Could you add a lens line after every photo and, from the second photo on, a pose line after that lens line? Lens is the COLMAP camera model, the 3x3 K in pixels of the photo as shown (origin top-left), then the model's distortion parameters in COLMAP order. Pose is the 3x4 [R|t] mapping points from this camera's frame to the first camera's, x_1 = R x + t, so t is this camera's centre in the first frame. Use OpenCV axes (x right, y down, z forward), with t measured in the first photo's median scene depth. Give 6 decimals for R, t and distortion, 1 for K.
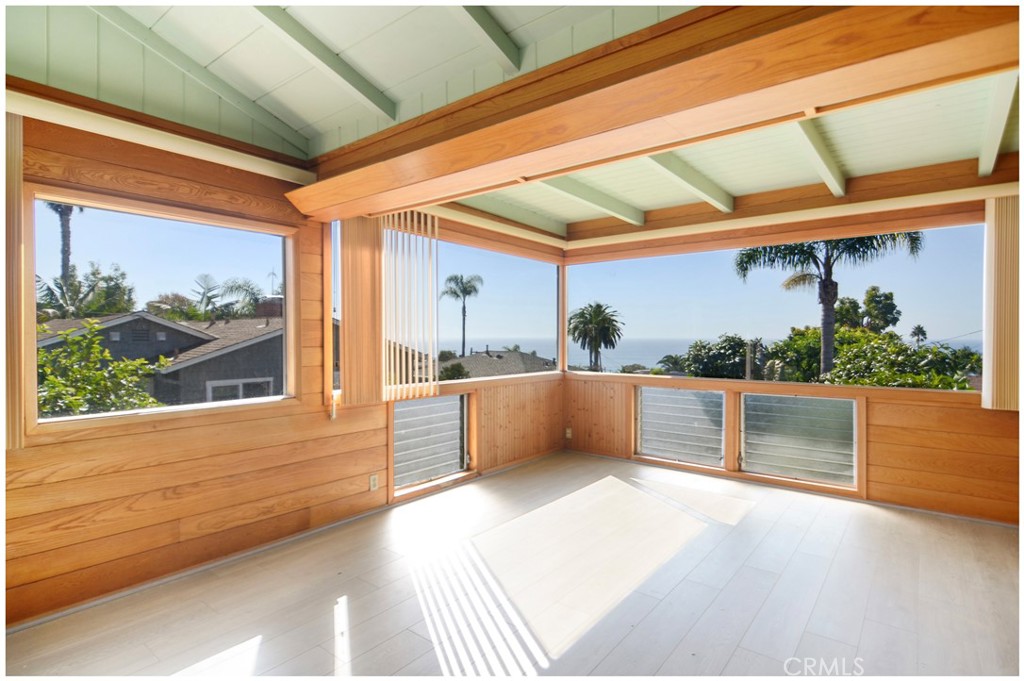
lens RADIAL K [[509.8, 0, 524.9], [0, 509.8, 342.8], [0, 0, 1]] dist [0.016676, -0.014248]
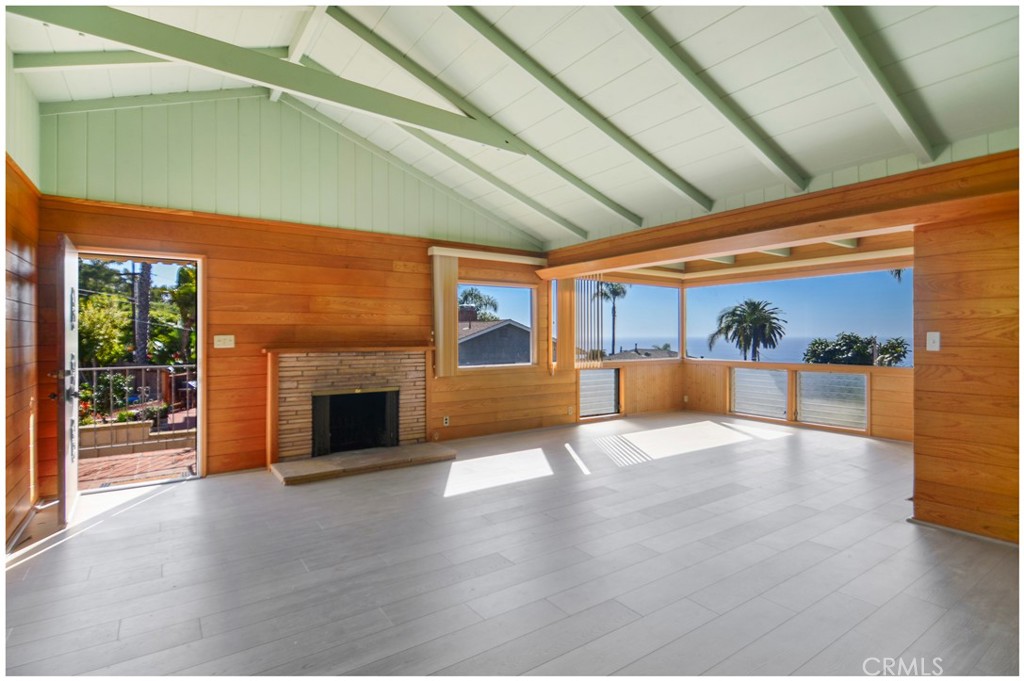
lens RADIAL K [[486.2, 0, 515.3], [0, 486.2, 333.5], [0, 0, 1]] dist [0.000350, -0.000204]
pose [[0.949678, -0.003245, -0.313210, 0.045290], [-0.002034, 0.999861, -0.016525, 0.005776], [0.313221, 0.016330, 0.949540, -0.431745]]
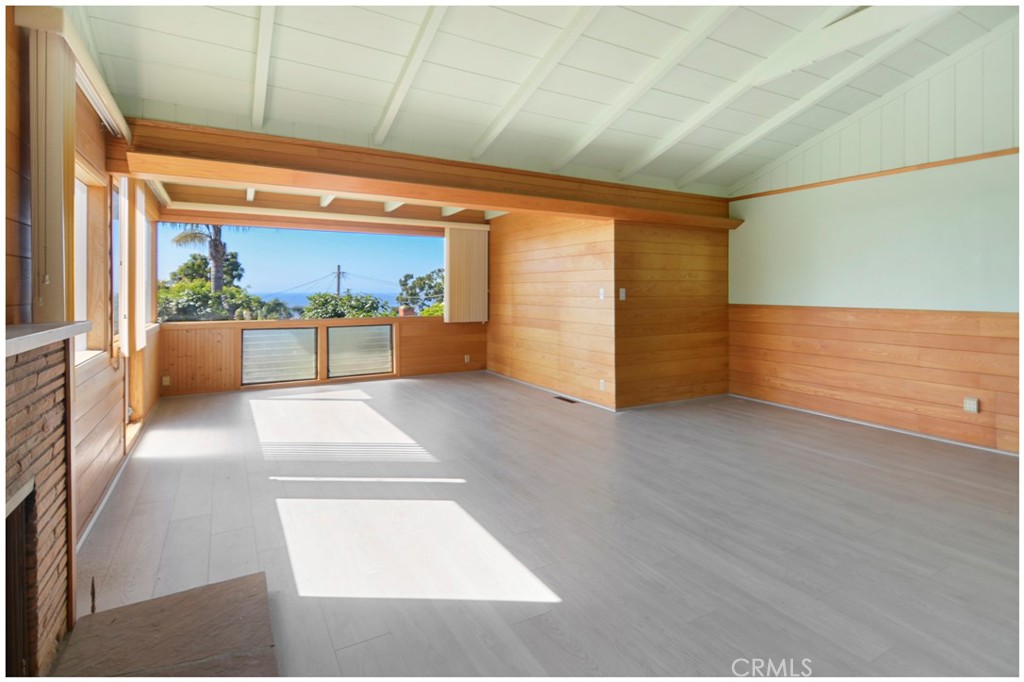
lens RADIAL K [[504.5, 0, 489.8], [0, 504.5, 293.2], [0, 0, 1]] dist [0.000765, -0.000030]
pose [[0.420221, -0.005122, 0.907408, -0.461621], [0.010721, 0.999942, 0.000679, 0.001332], [-0.907359, 0.009443, 0.420251, -0.040090]]
